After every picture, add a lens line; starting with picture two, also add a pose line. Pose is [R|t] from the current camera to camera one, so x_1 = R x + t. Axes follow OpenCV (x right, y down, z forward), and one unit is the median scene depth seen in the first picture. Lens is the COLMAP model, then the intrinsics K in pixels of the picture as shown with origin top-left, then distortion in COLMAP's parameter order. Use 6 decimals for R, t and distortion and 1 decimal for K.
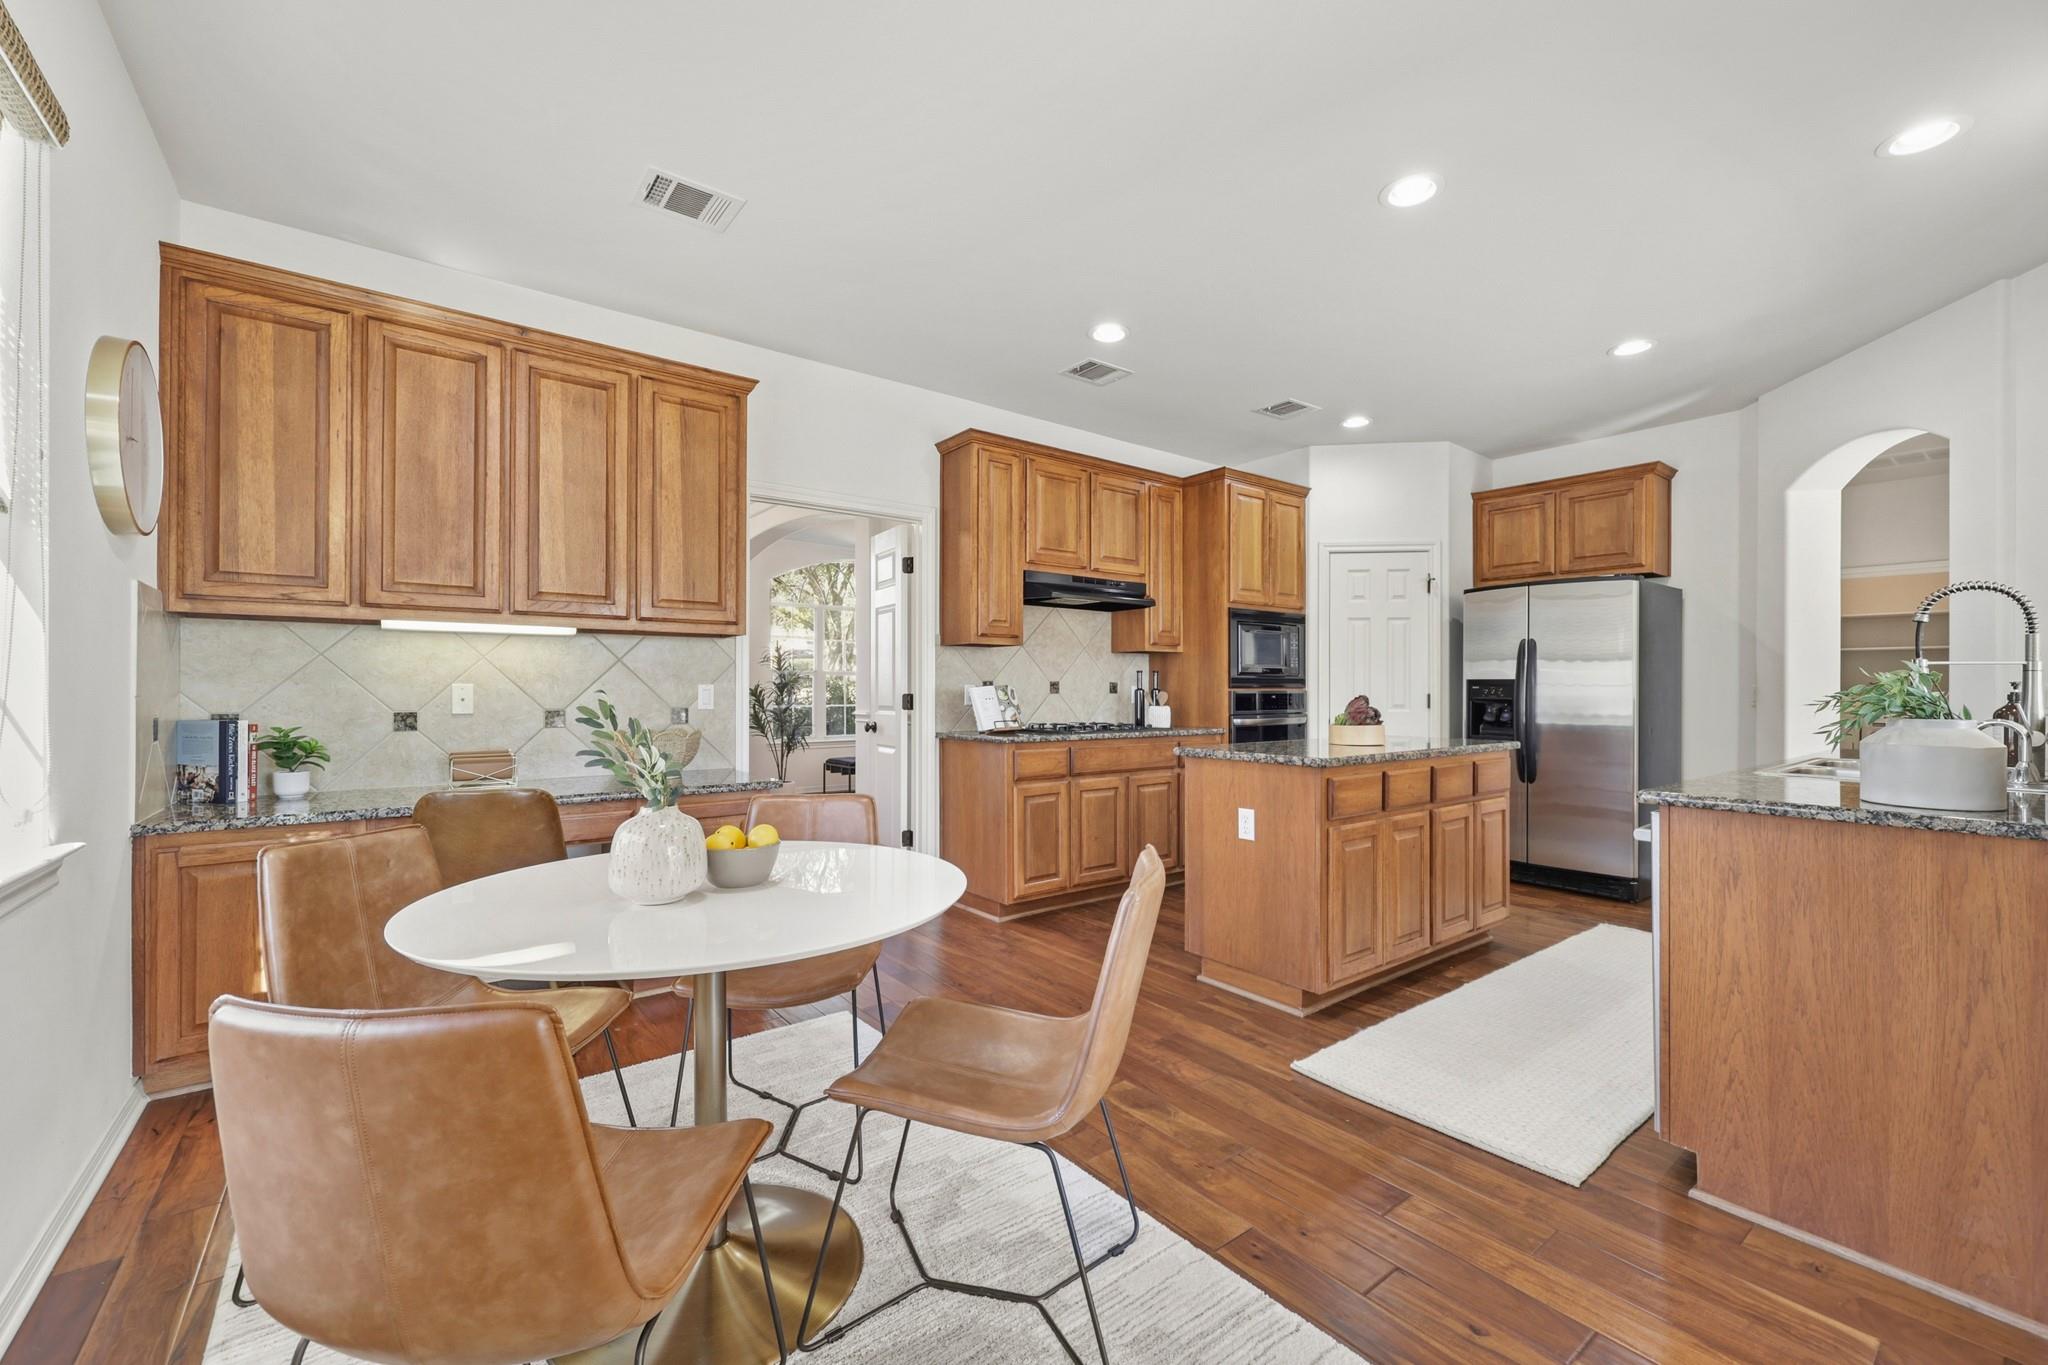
lens RADIAL K [[823.4, 0, 1032.8], [0, 823.4, 686.6], [0, 0, 1]] dist [-0.002994, 0.001219]
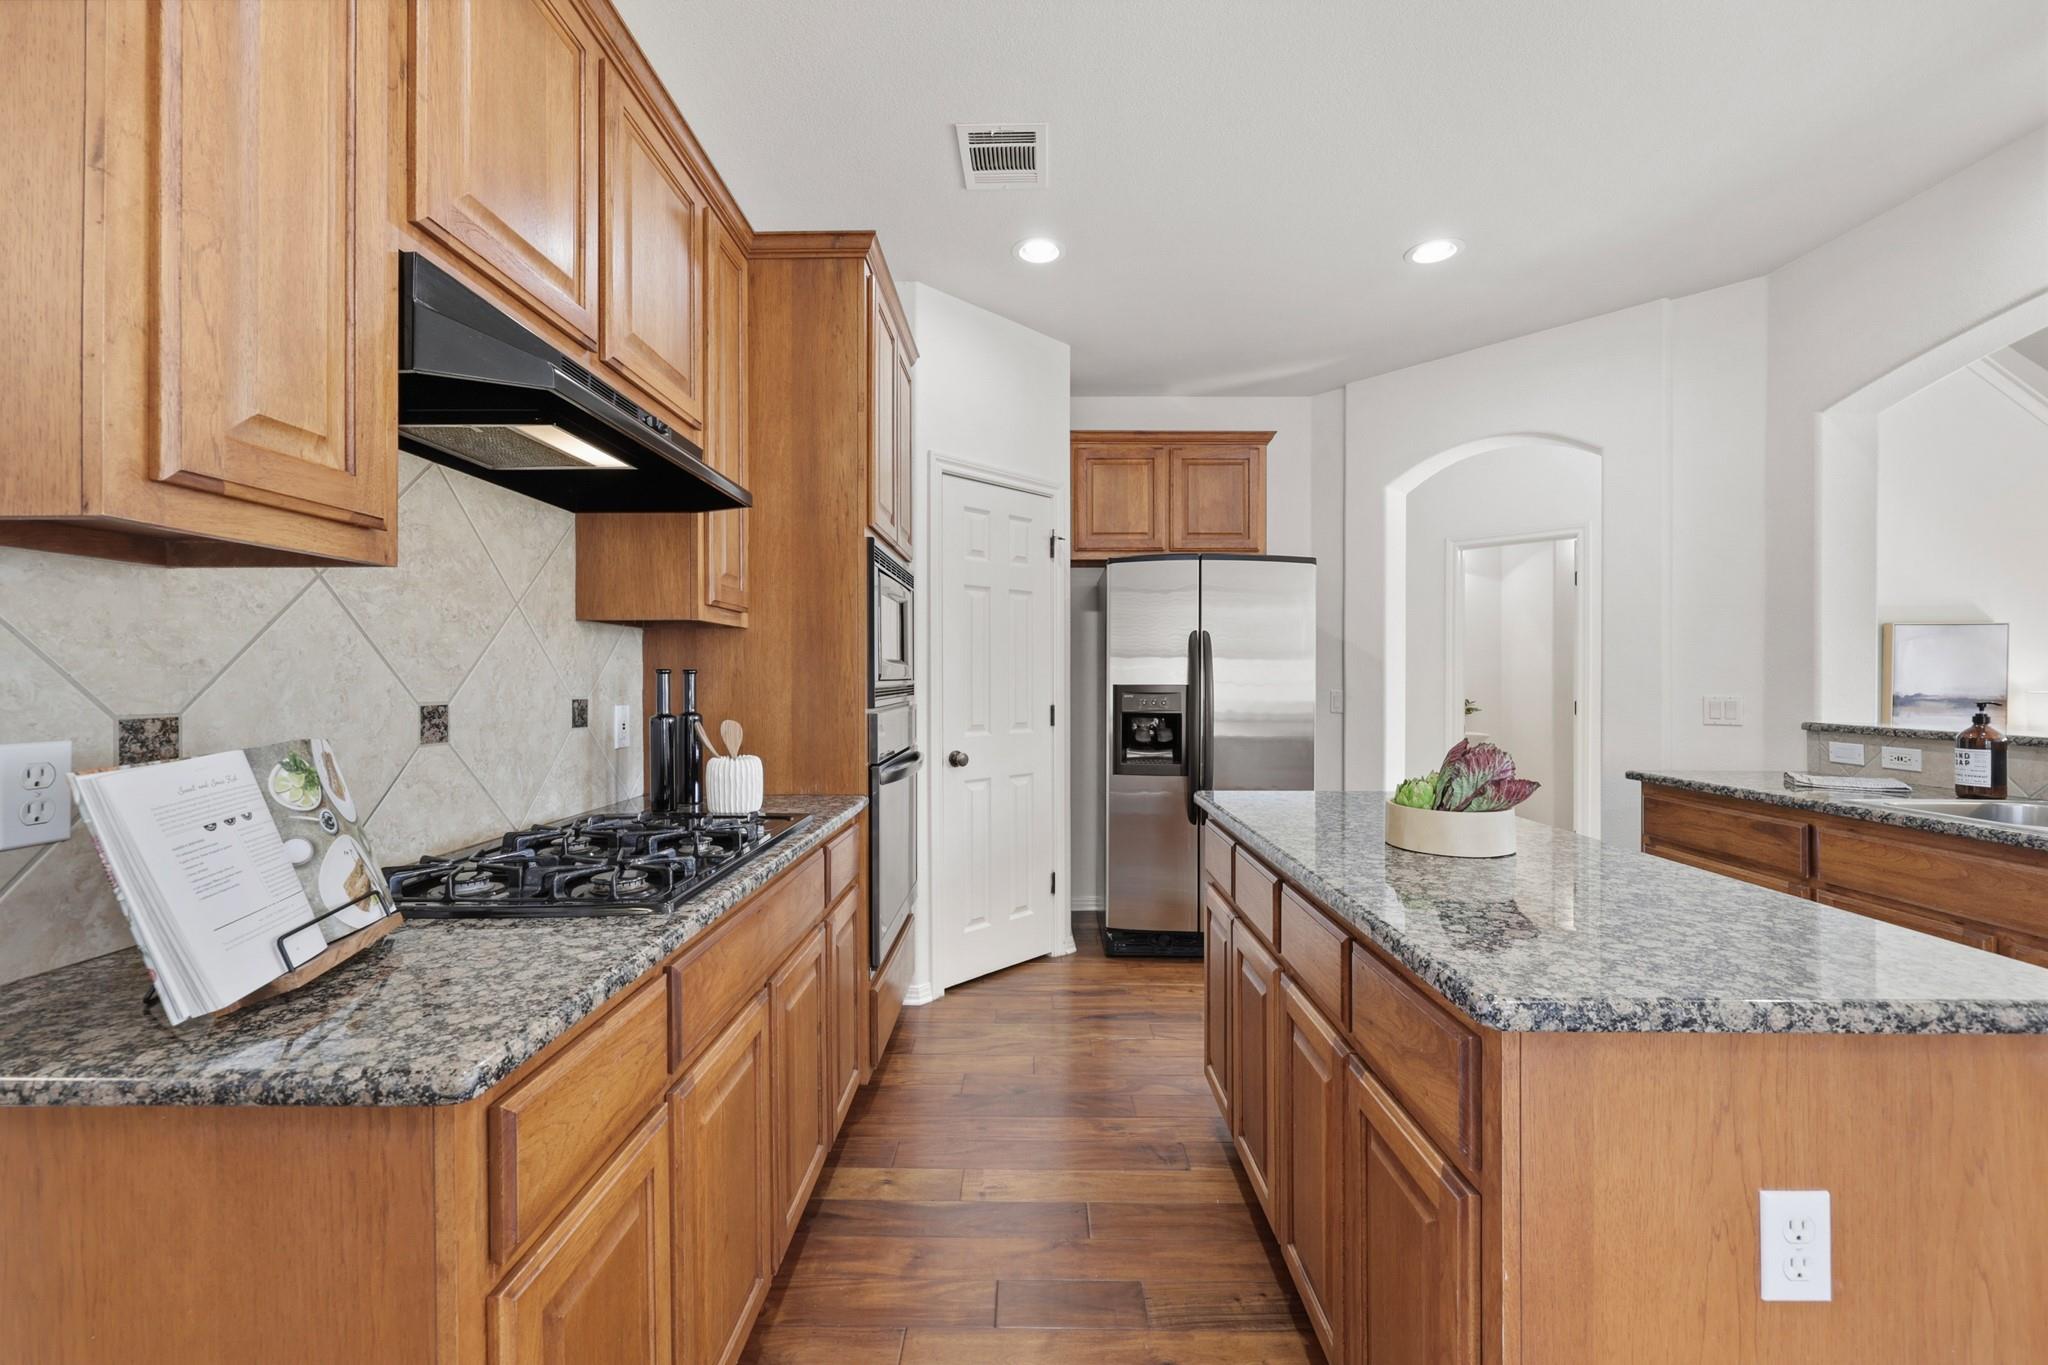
lens RADIAL K [[823.4, 0, 1024.0], [0, 823.4, 679.0], [0, 0, 1]] dist [-0.002994, 0.001219]
pose [[0.623405, -0.002713, 0.781895, -0.075065], [-0.000587, 0.999992, 0.003938, -0.016611], [-0.781899, -0.002913, 0.623398, 0.626959]]
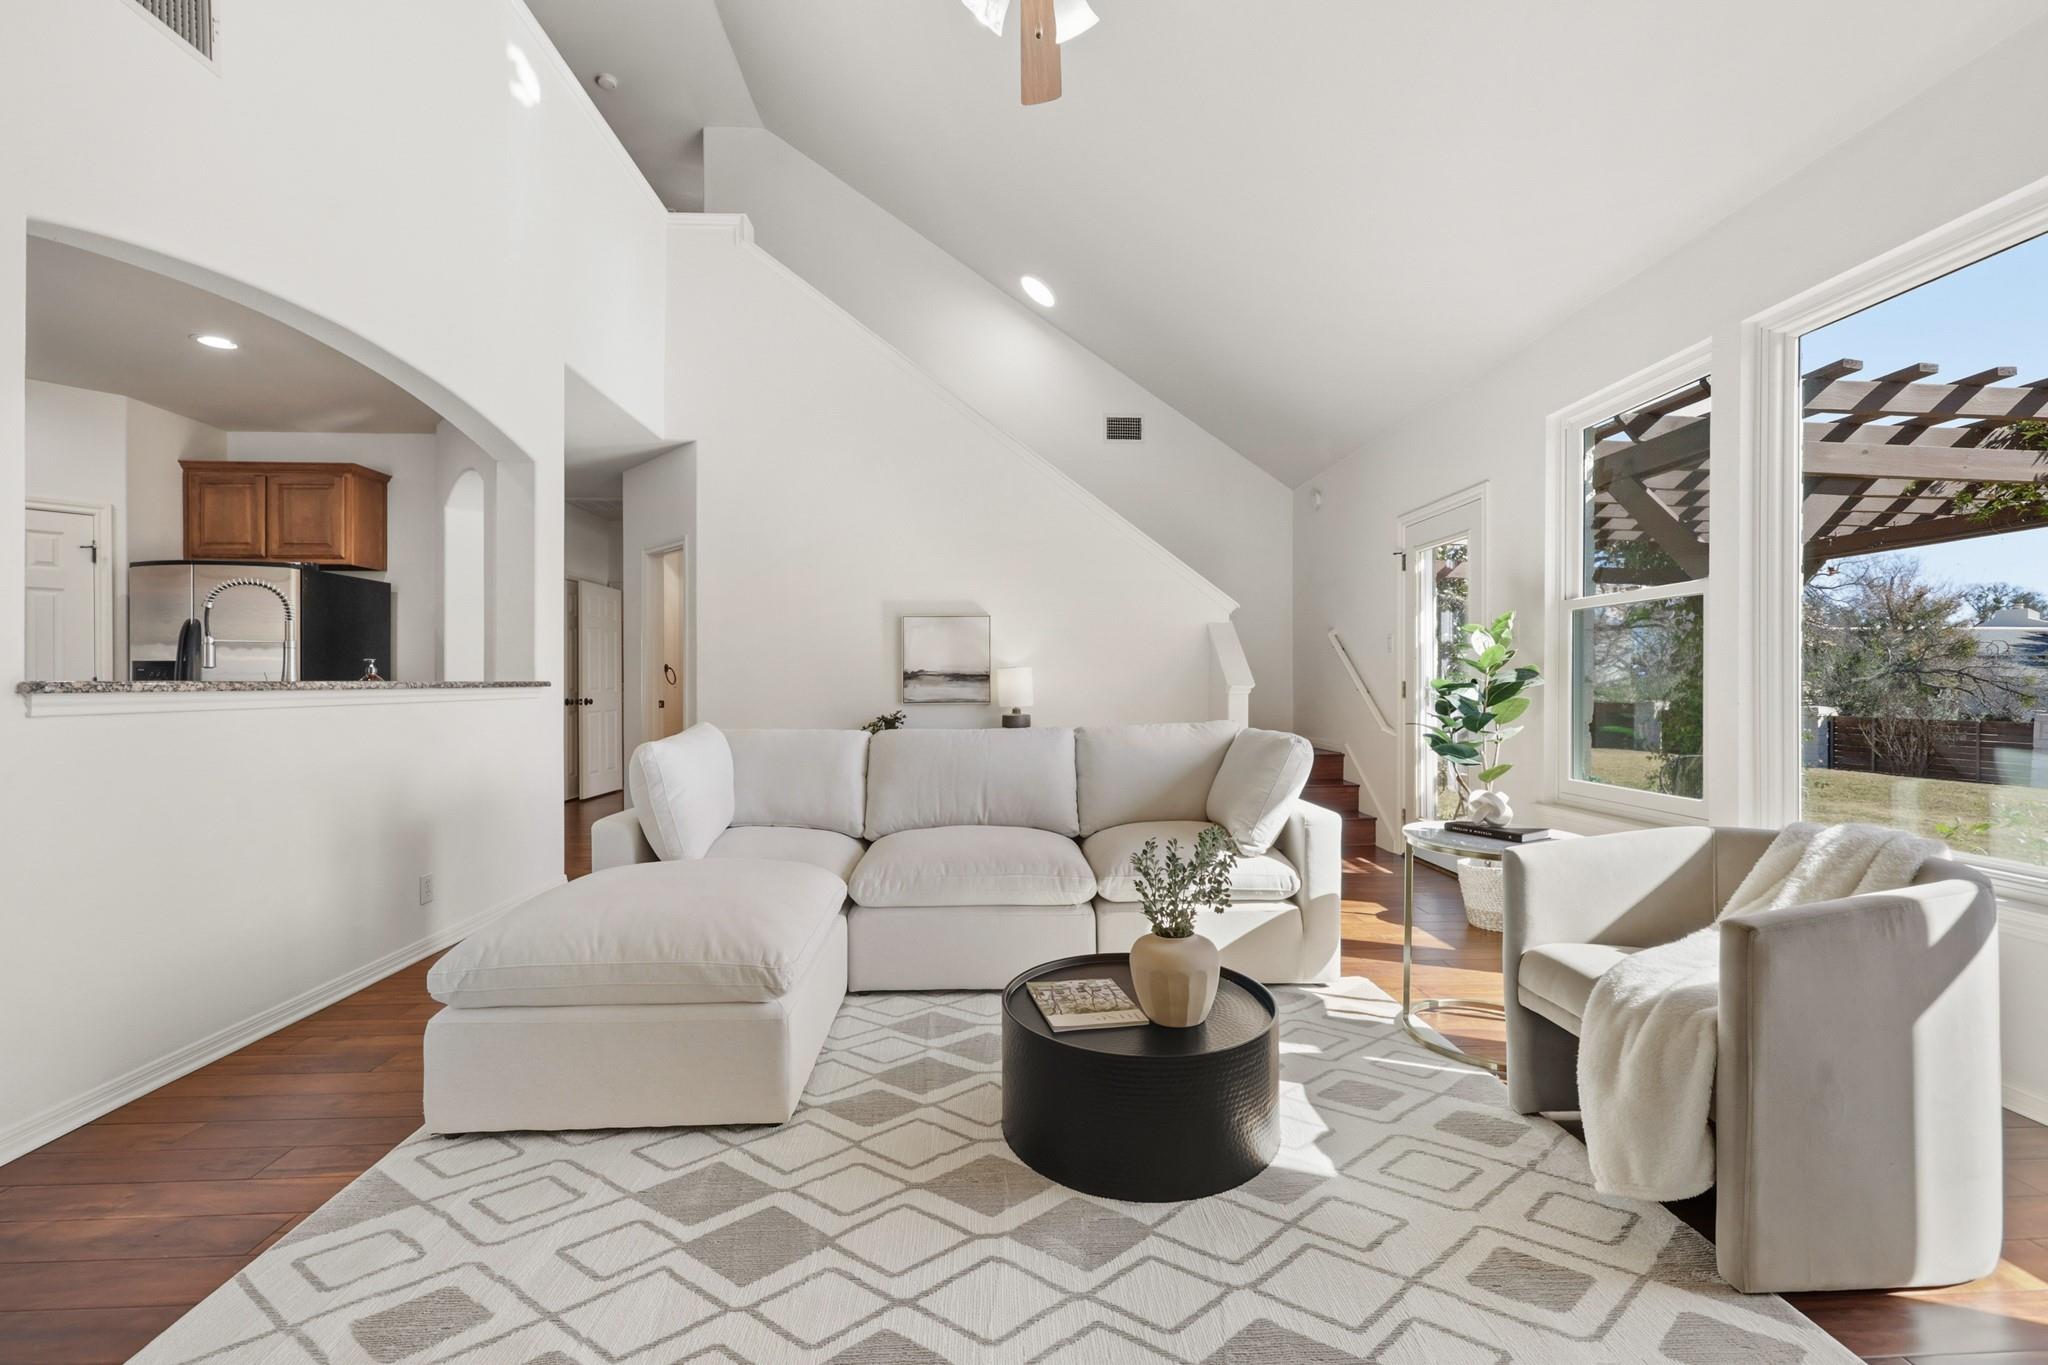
lens RADIAL K [[823.4, 0, 1027.1], [0, 823.4, 695.2], [0, 0, 1]] dist [-0.002994, 0.001219]
pose [[0.571511, -0.016982, 0.820418, 0.349596], [0.004461, 0.999835, 0.017588, 0.017516], [-0.820582, -0.006391, 0.571493, -0.340530]]
